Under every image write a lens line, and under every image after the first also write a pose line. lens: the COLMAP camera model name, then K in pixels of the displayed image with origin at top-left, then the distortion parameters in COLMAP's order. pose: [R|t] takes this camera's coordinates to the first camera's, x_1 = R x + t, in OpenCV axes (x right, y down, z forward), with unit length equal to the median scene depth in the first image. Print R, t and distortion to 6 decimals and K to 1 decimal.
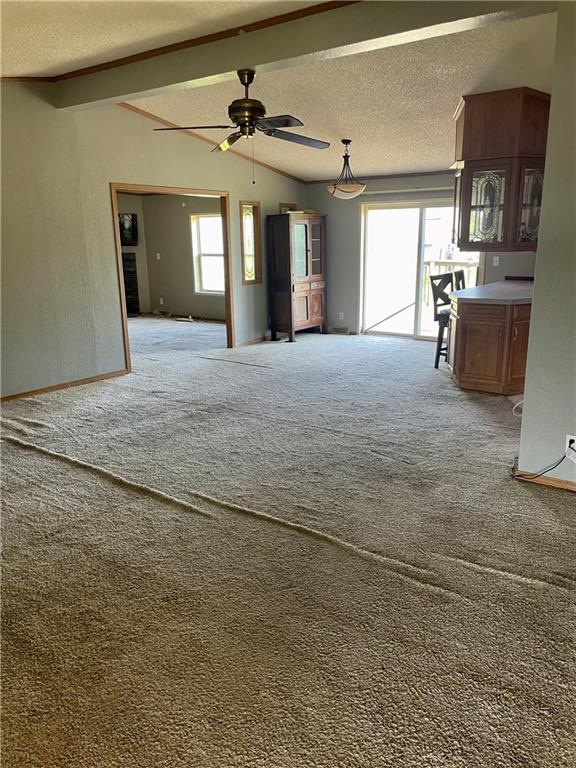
lens RADIAL K [[583.8, 0, 292.4], [0, 583.8, 384.5], [0, 0, 1]] dist [0.041270, -0.005368]
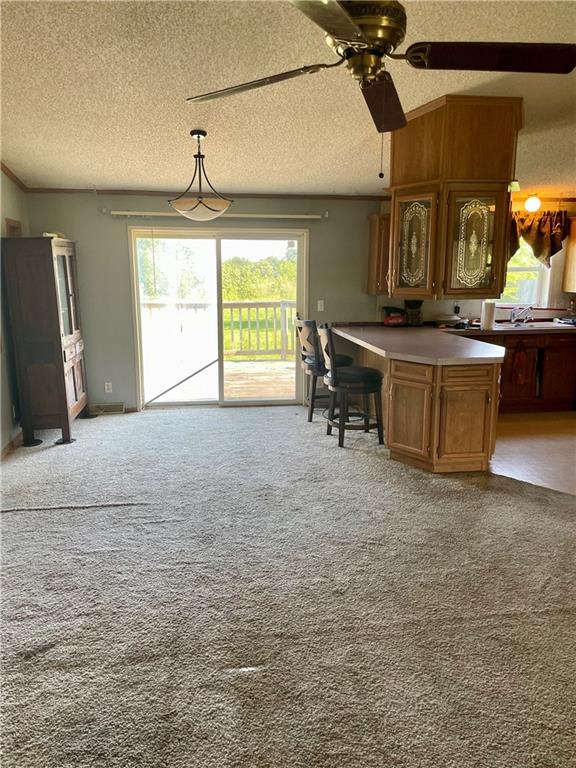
lens RADIAL K [[583.8, 0, 292.4], [0, 583.8, 384.5], [0, 0, 1]] dist [0.041270, -0.005368]
pose [[0.723181, -0.123681, 0.679494, -0.309206], [0.160074, 0.987061, 0.009299, -0.126547], [-0.671852, 0.102045, 0.733622, 0.475975]]
